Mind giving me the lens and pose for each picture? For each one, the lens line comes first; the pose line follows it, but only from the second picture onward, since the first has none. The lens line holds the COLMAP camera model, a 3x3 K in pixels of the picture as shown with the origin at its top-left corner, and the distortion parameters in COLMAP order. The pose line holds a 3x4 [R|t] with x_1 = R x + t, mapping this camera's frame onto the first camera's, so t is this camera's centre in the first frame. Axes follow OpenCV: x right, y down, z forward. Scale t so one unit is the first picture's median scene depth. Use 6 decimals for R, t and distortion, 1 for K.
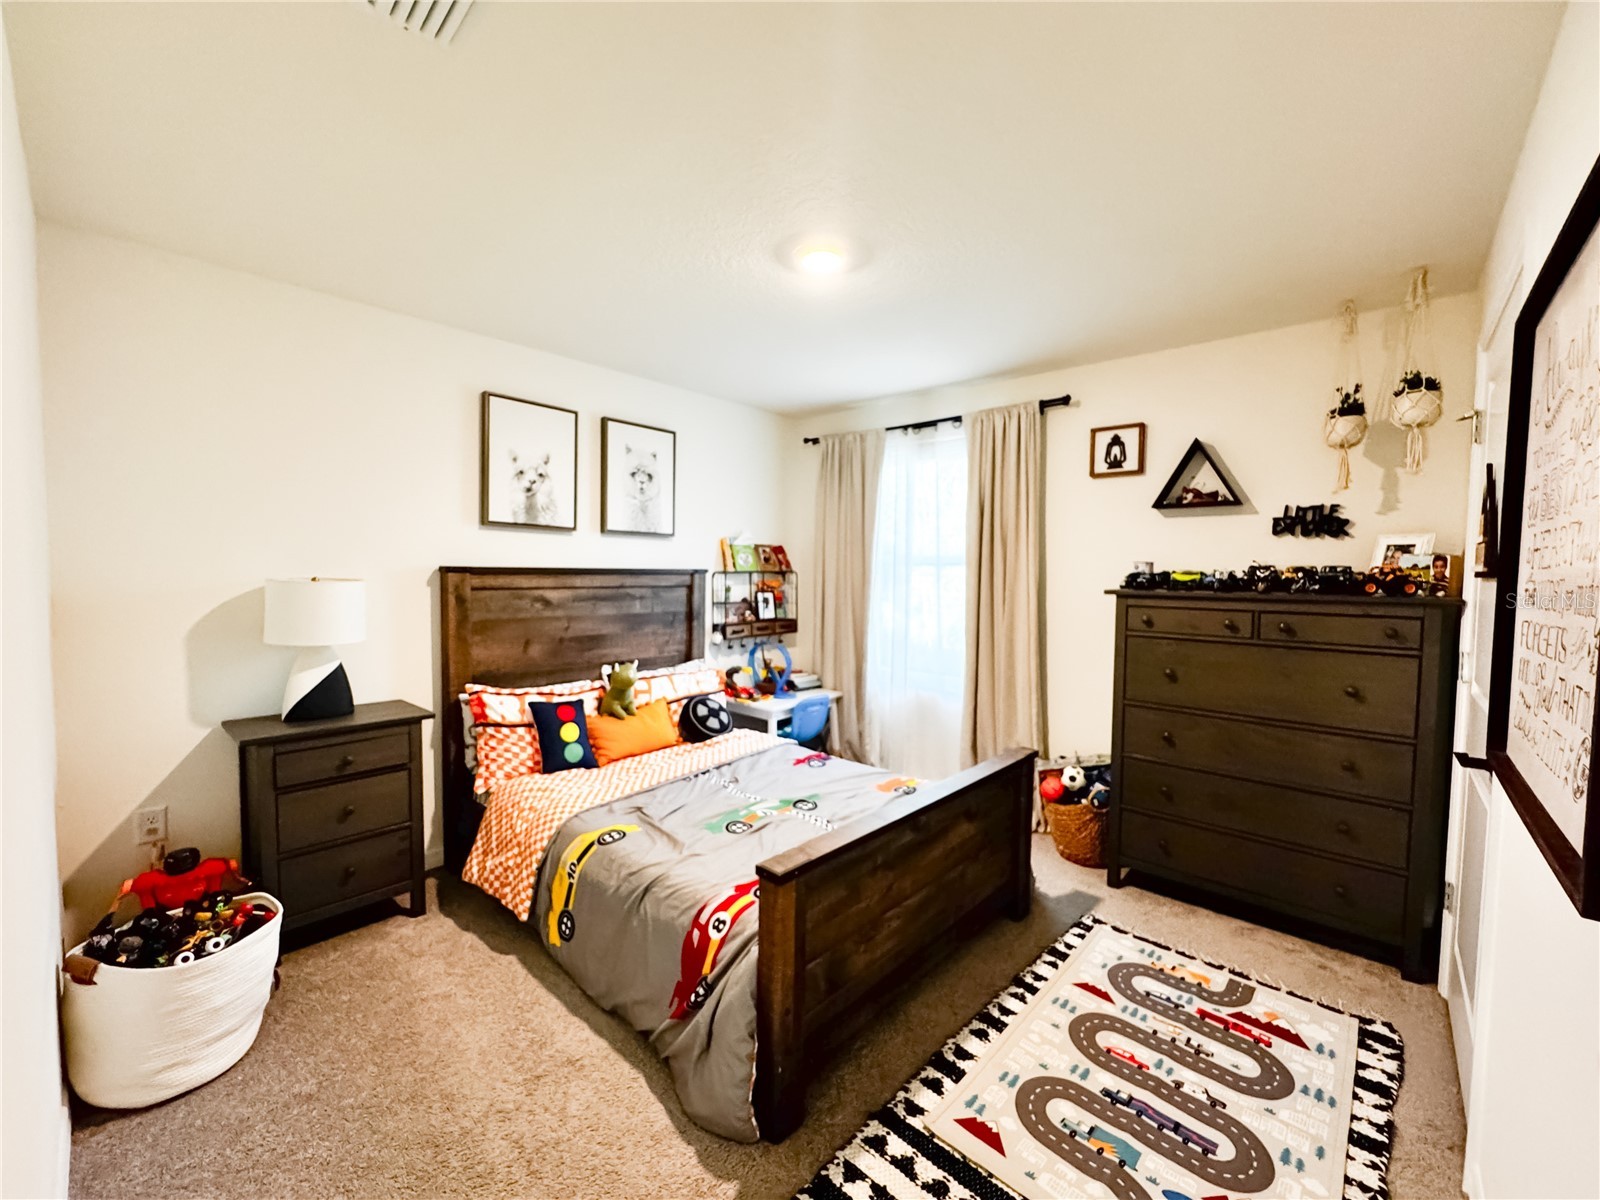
lens RADIAL K [[638.3, 0, 800.0], [0, 638.3, 600.0], [0, 0, 1]] dist [-0.000875, 0.000061]
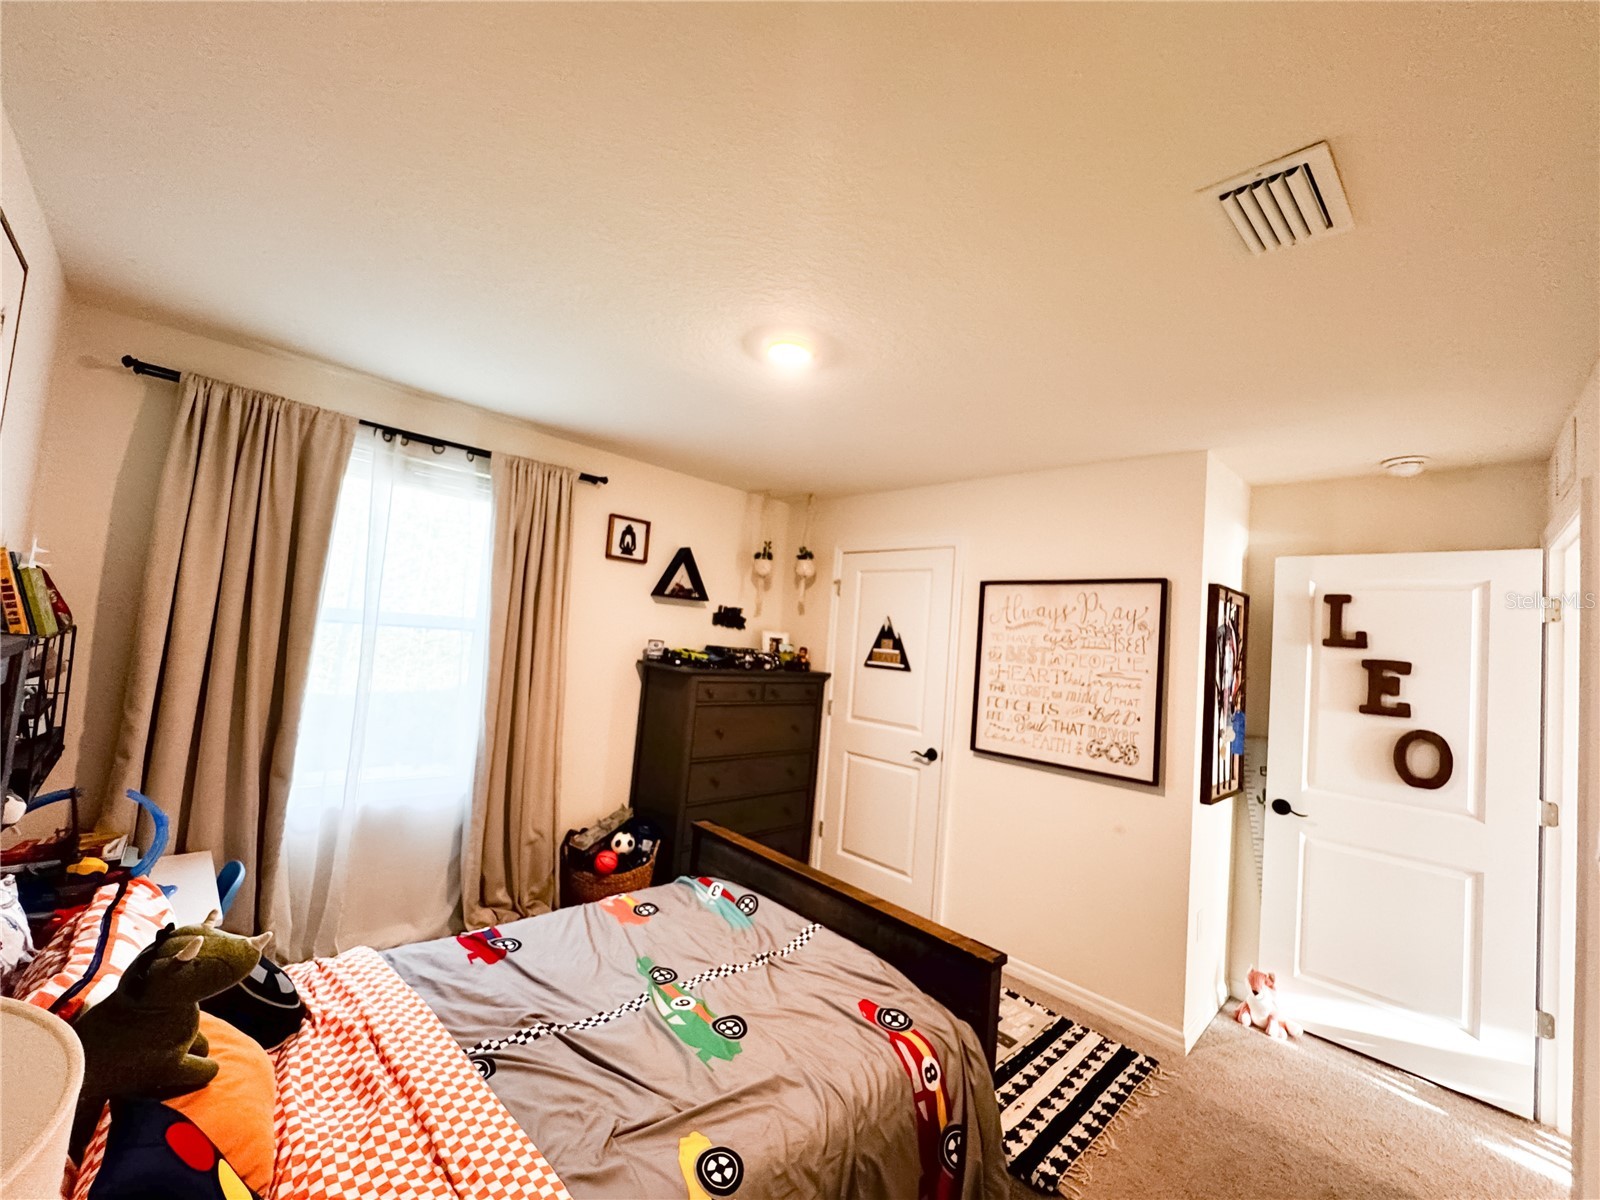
lens RADIAL K [[638.3, 0, 800.0], [0, 638.3, 600.0], [0, 0, 1]] dist [-0.000875, 0.000061]
pose [[0.070510, 0.051080, 0.996202, -0.649653], [-0.032452, 0.998277, -0.048890, -0.086362], [-0.996983, -0.028882, 0.072046, 0.655577]]
